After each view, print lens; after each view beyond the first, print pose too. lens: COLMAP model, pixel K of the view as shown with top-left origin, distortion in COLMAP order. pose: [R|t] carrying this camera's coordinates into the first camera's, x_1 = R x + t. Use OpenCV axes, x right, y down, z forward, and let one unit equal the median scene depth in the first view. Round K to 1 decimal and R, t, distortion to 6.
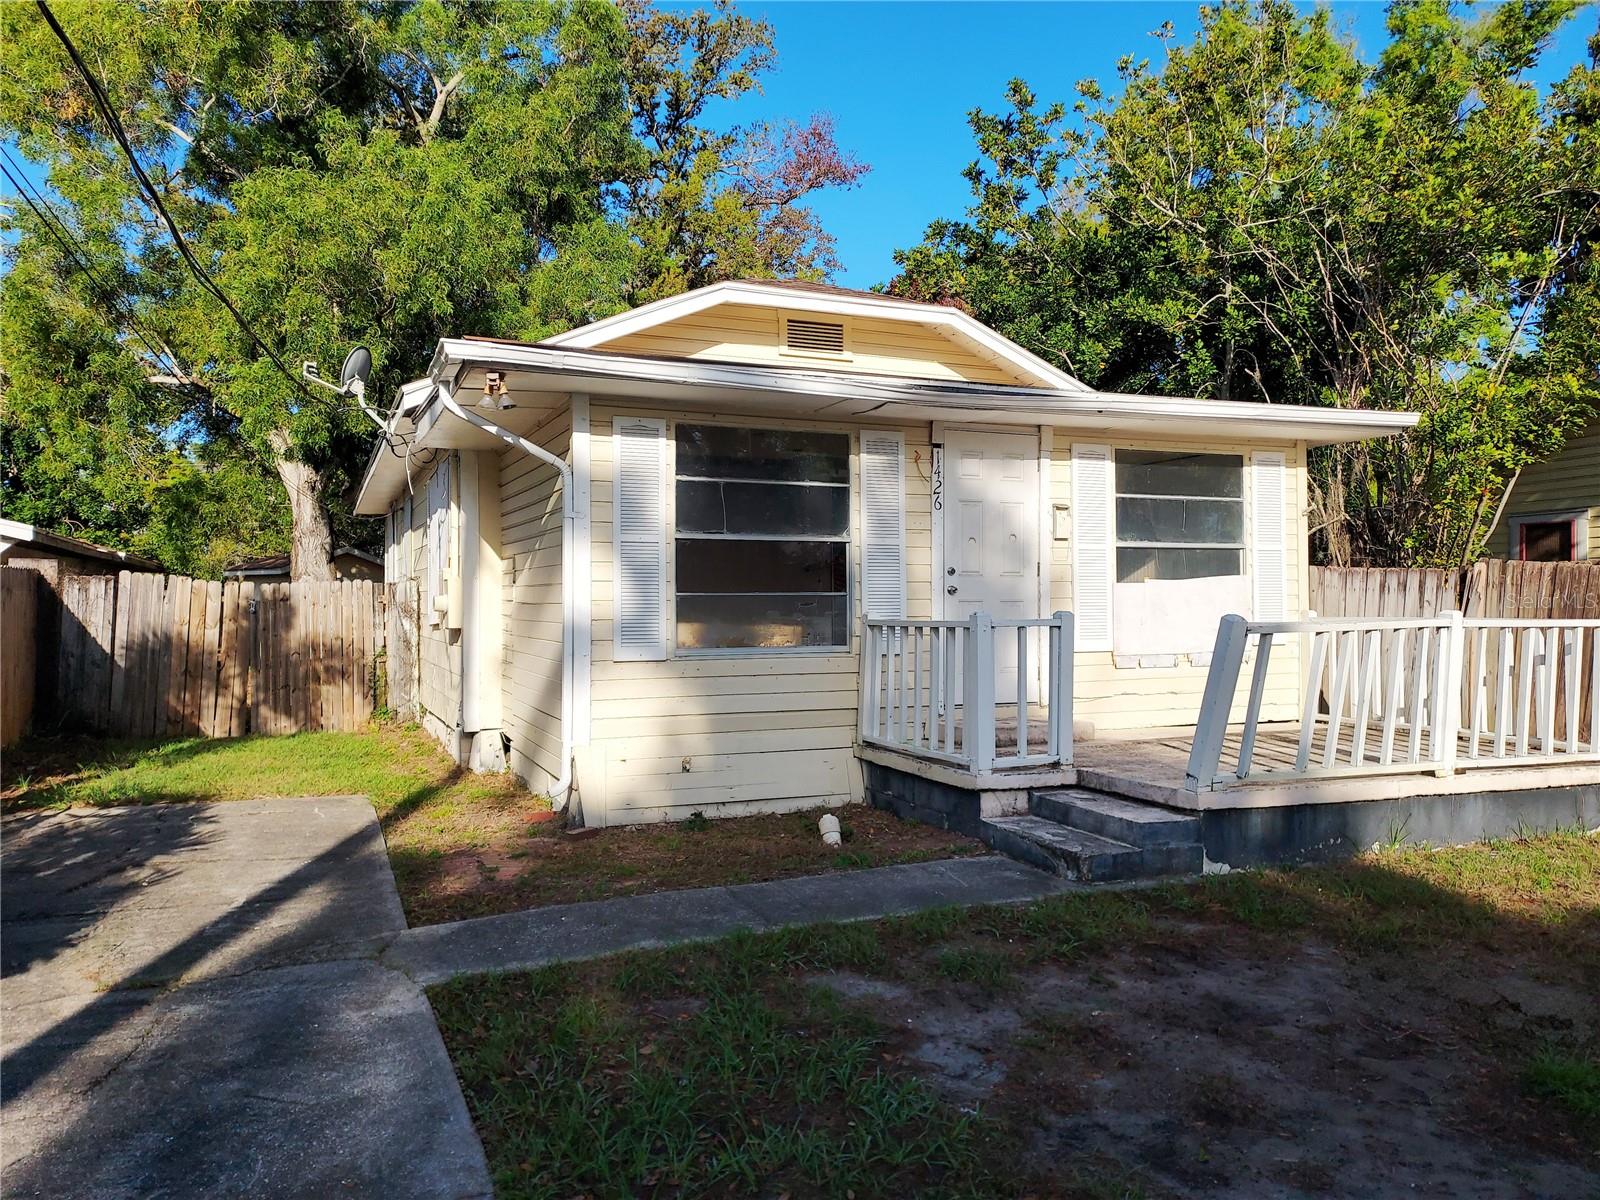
lens RADIAL K [[1184.0, 0, 797.0], [0, 1184.0, 608.9], [0, 0, 1]] dist [0.096623, -0.113479]
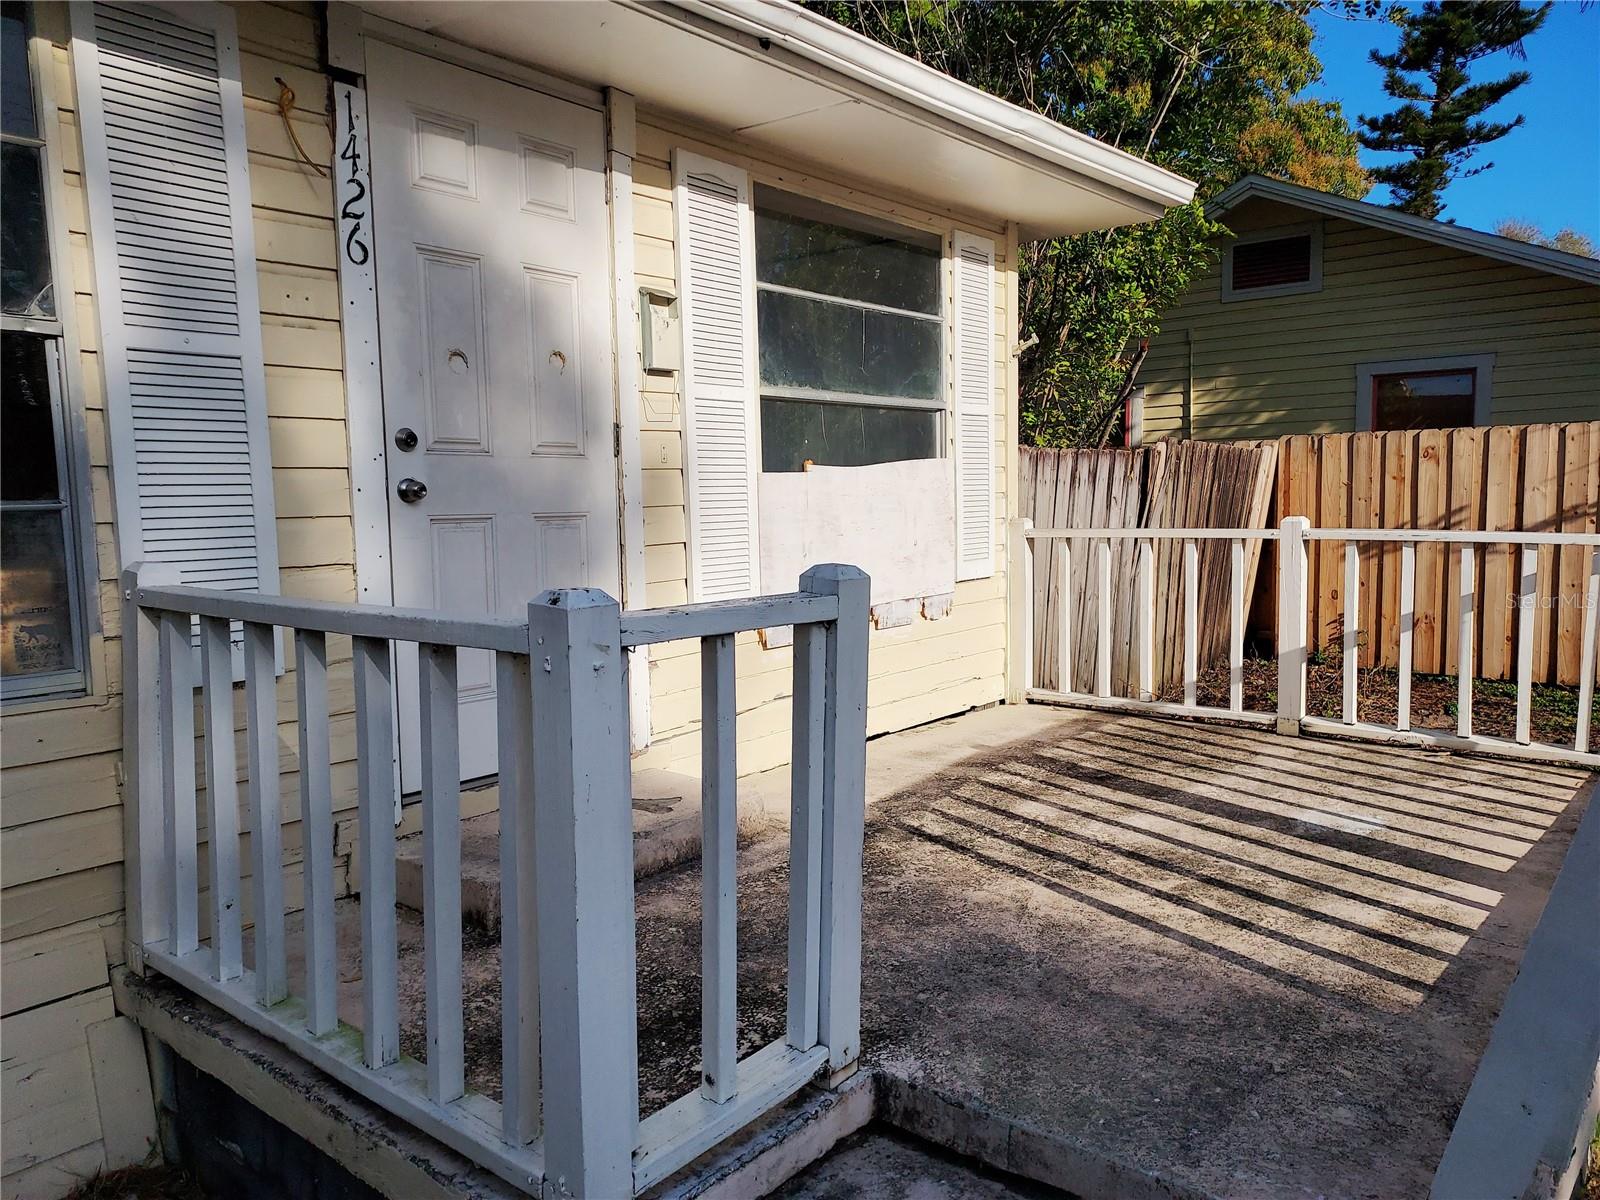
lens RADIAL K [[1184.0, 0, 797.0], [0, 1184.0, 608.9], [0, 0, 1]] dist [0.096623, -0.113479]
pose [[0.892767, -0.054470, 0.447215, 0.067981], [0.014163, 0.995567, 0.092986, -0.011987], [-0.450297, -0.076681, 0.889580, 0.599017]]
